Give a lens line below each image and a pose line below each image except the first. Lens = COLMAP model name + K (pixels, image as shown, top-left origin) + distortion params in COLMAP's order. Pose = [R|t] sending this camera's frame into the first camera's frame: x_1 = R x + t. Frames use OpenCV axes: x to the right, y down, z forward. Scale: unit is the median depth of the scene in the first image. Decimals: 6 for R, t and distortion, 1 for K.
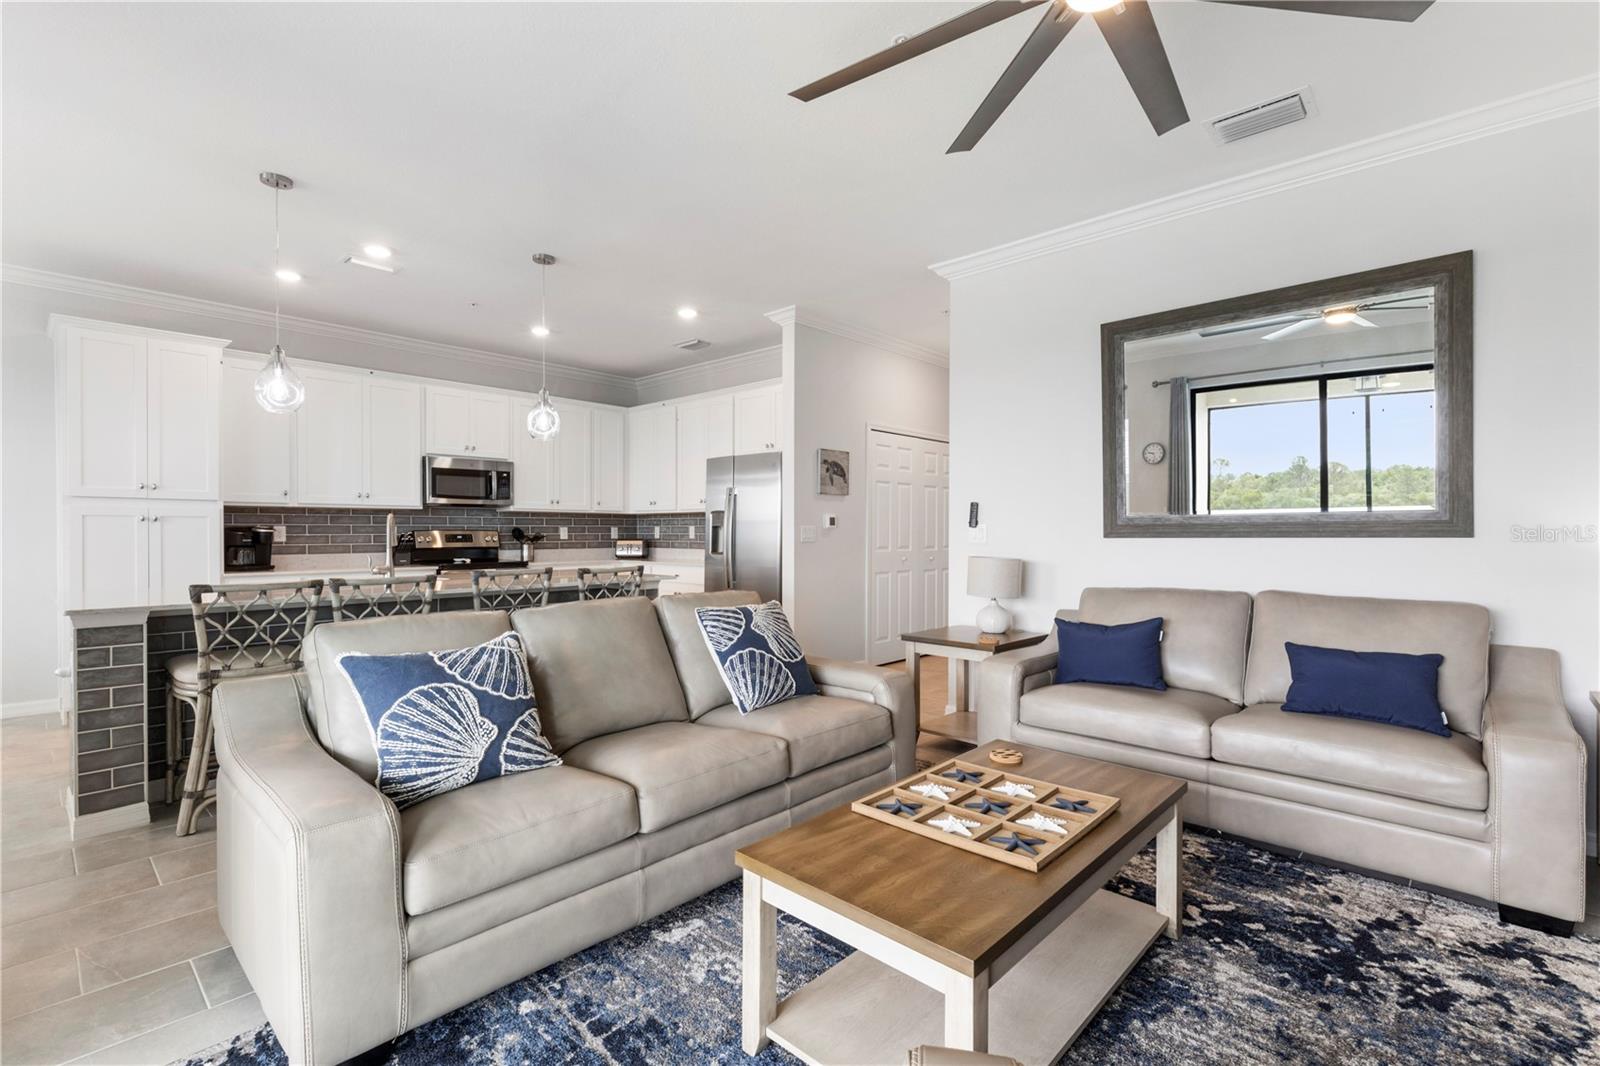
lens RADIAL K [[728.6, 0, 806.0], [0, 728.6, 536.7], [0, 0, 1]] dist [0.010636, -0.002191]
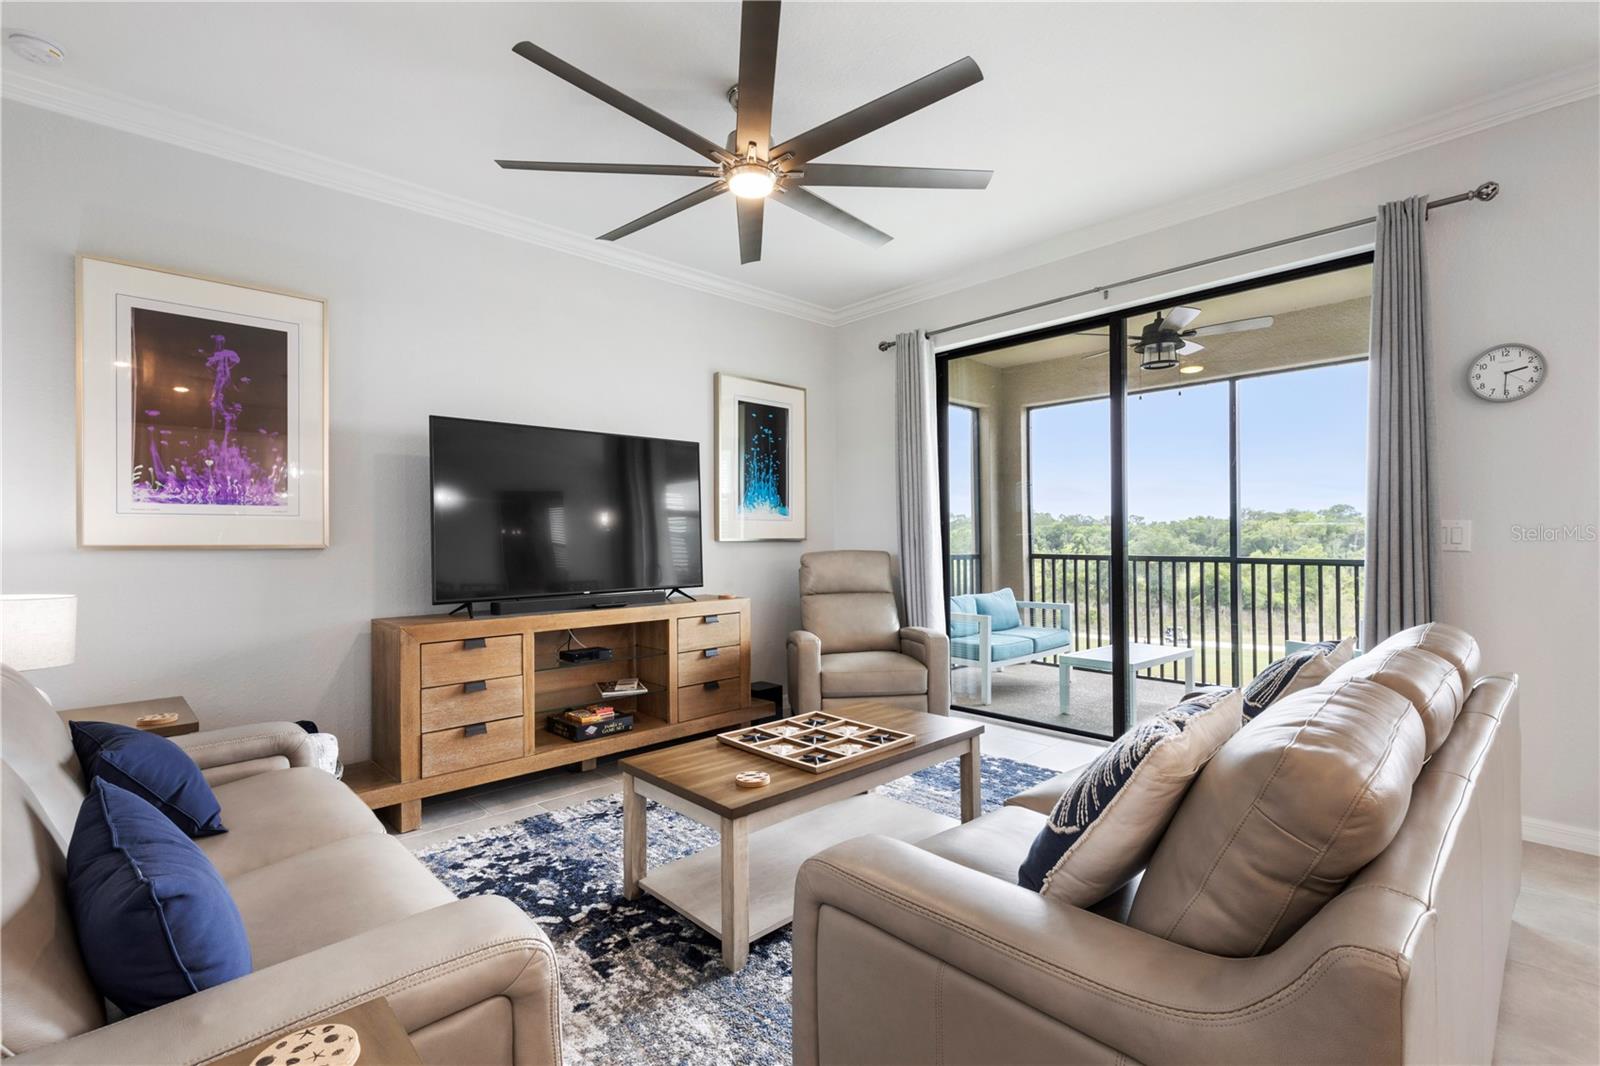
lens RADIAL K [[728.6, 0, 802.7], [0, 728.6, 534.1], [0, 0, 1]] dist [0.010636, -0.002191]
pose [[-0.997847, 0.006670, 0.065251, 0.065041], [0.007288, 0.999931, 0.009231, -0.009140], [-0.065185, 0.009686, -0.997826, 0.840091]]
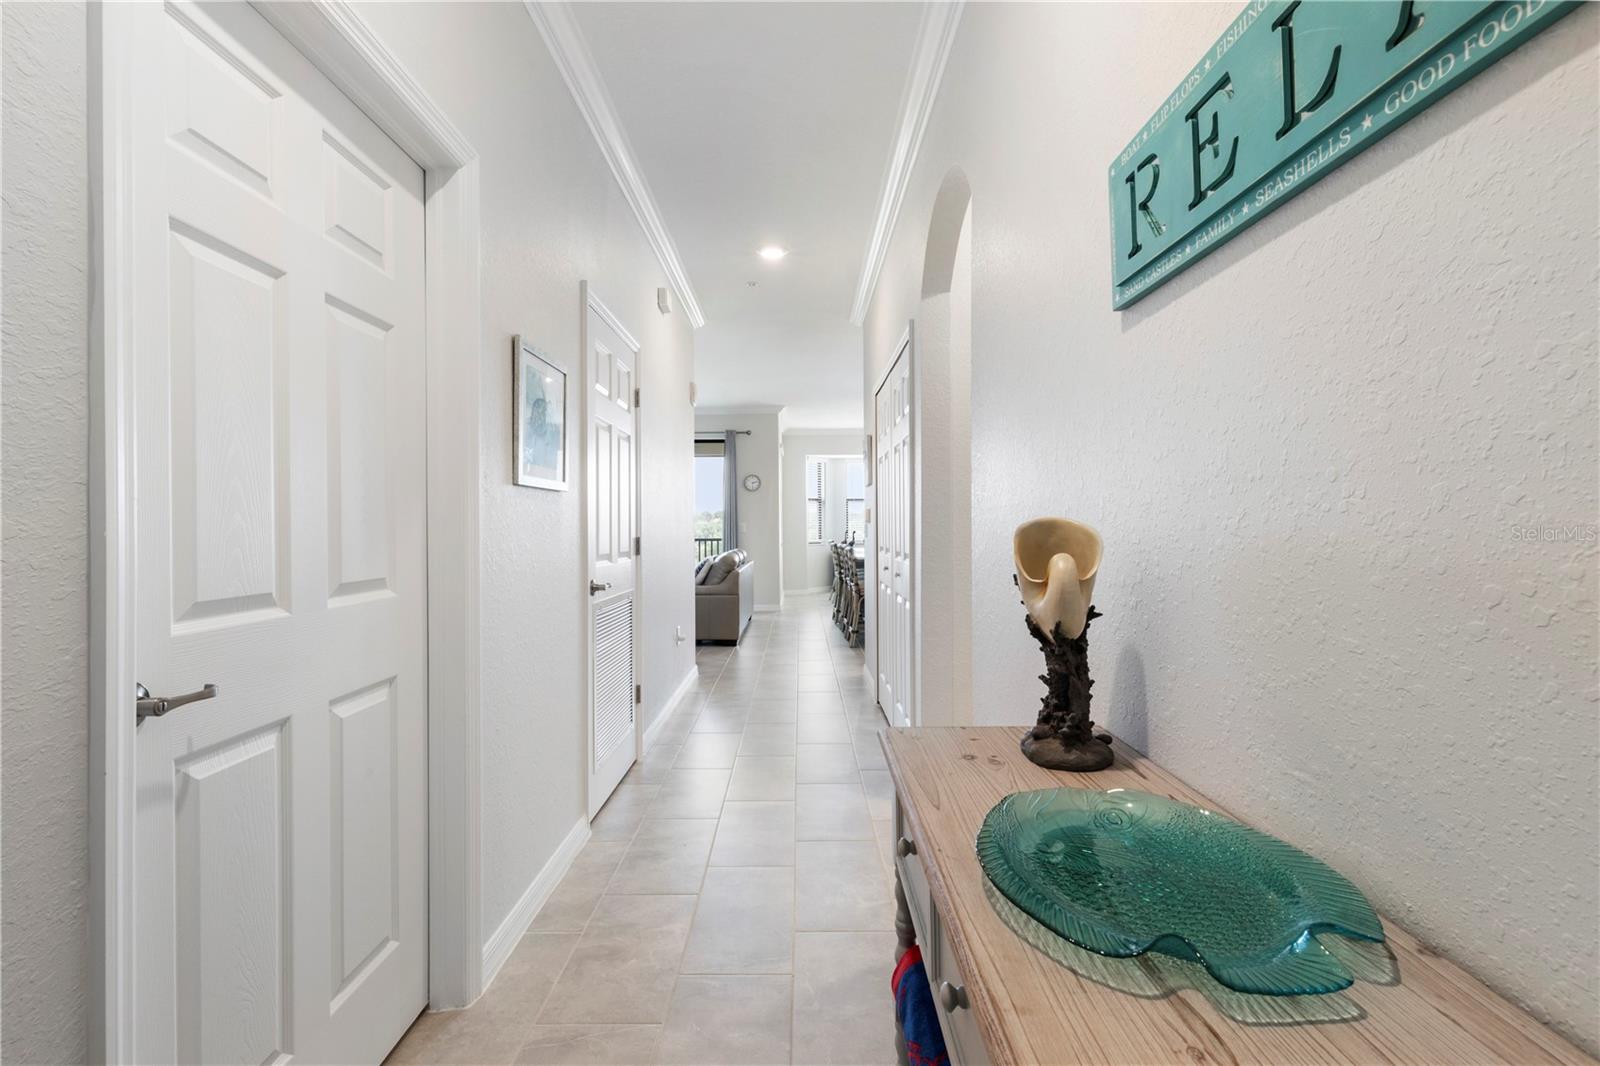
lens RADIAL K [[728.6, 0, 795.2], [0, 728.6, 526.8], [0, 0, 1]] dist [0.010636, -0.002191]
pose [[-0.739492, 0.004670, -0.673149, 0.800147], [0.001514, 0.999985, 0.005274, -0.010537], [0.673163, 0.002881, -0.739488, 1.769627]]
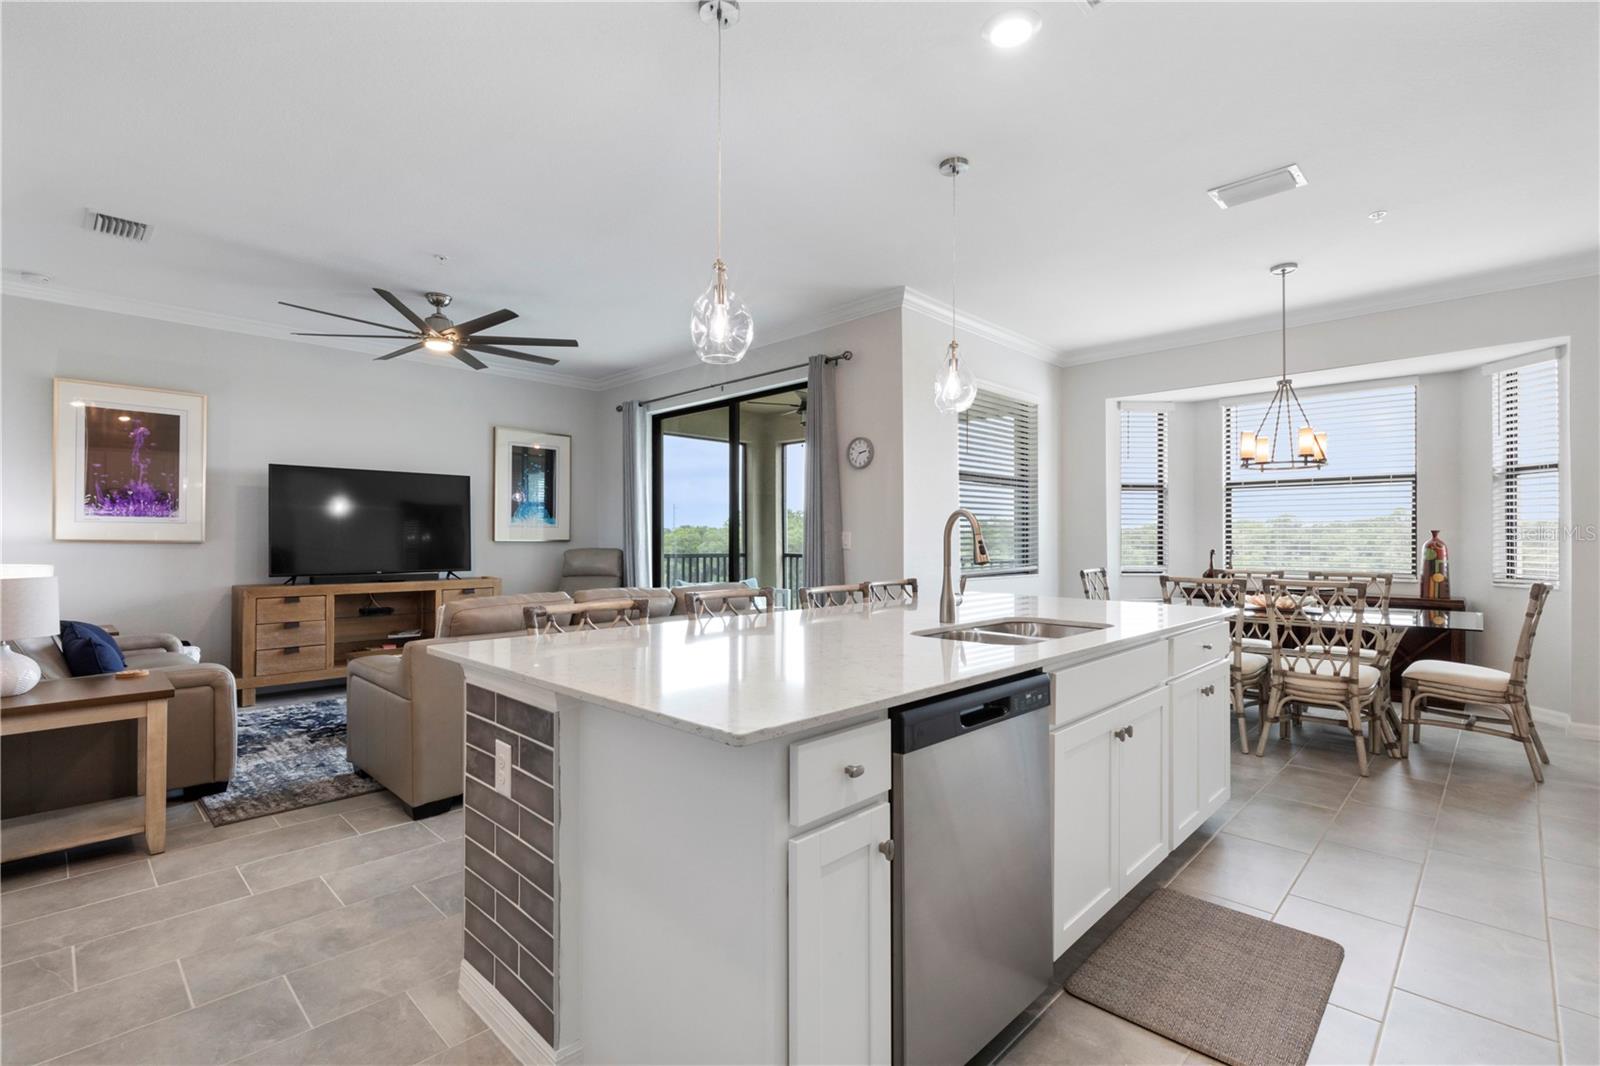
lens RADIAL K [[728.6, 0, 801.5], [0, 728.6, 533.7], [0, 0, 1]] dist [0.010636, -0.002191]
pose [[-0.999606, -0.002207, 0.027970, -0.355973], [-0.002099, 0.999990, 0.003891, -0.012614], [-0.027978, 0.003830, -0.999601, 1.251030]]
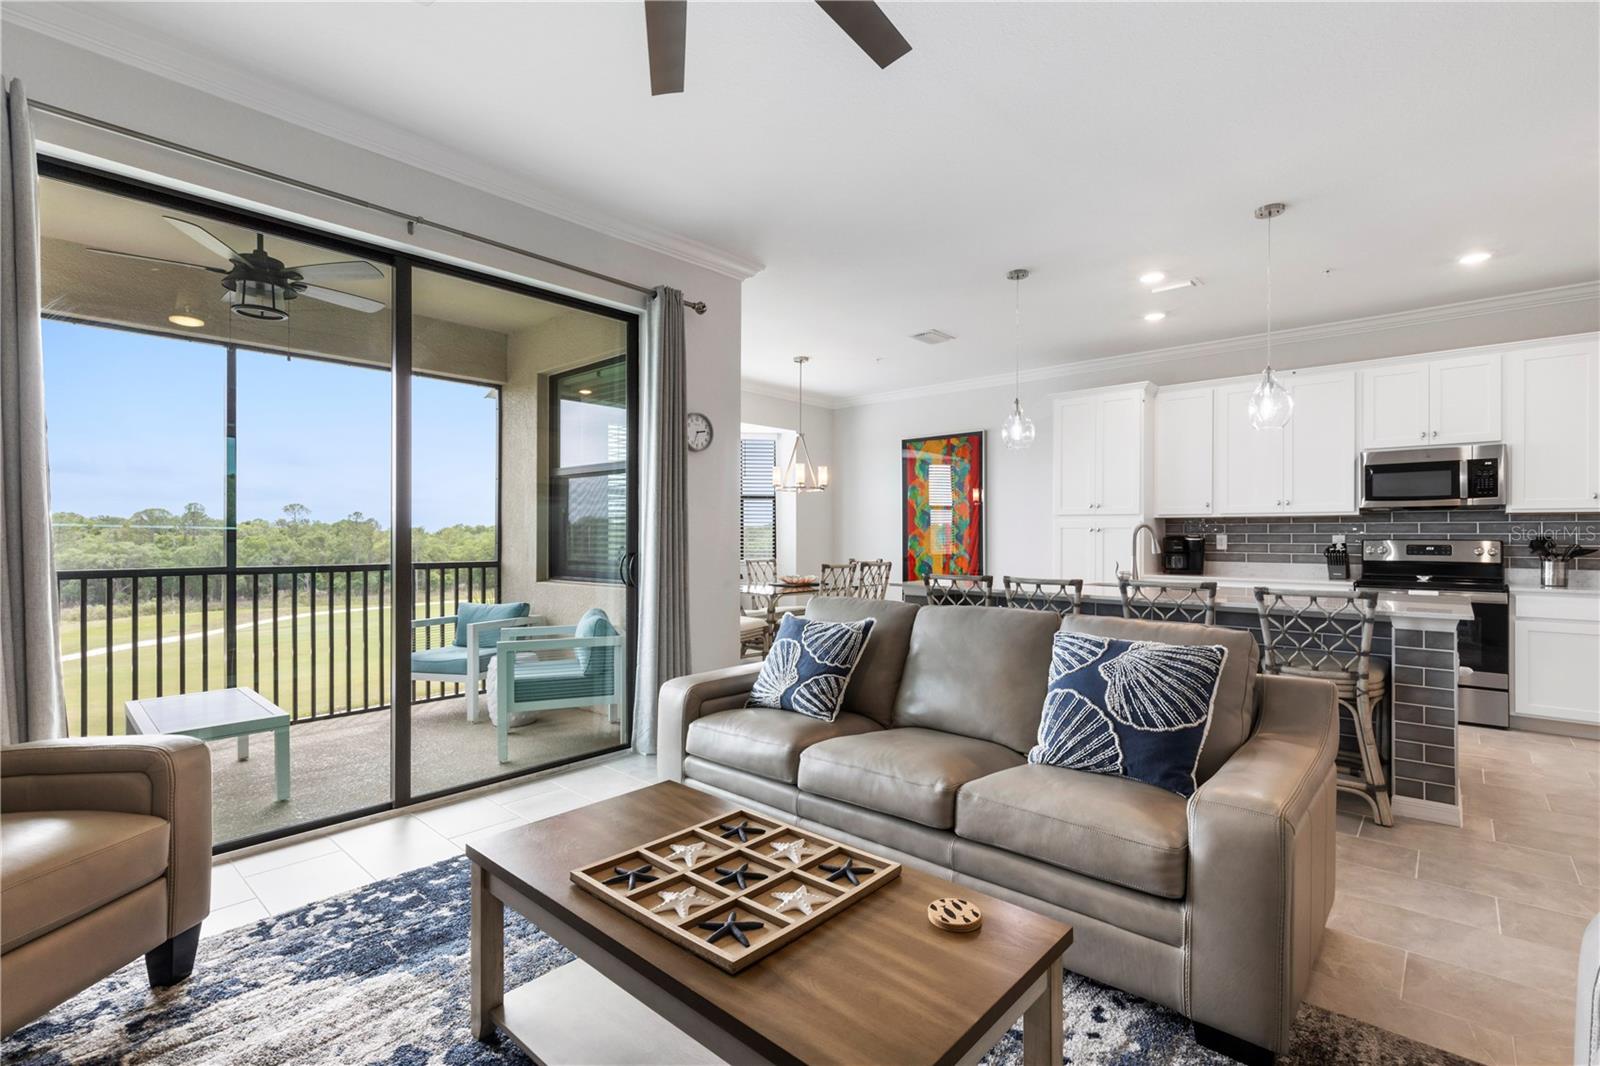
lens RADIAL K [[728.6, 0, 794.1], [0, 728.6, 534.1], [0, 0, 1]] dist [0.010636, -0.002191]
pose [[0.011868, -0.003793, -0.999922, 0.382364], [-0.011795, 0.999923, -0.003933, -0.004097], [0.999860, 0.011841, 0.011823, 0.375475]]
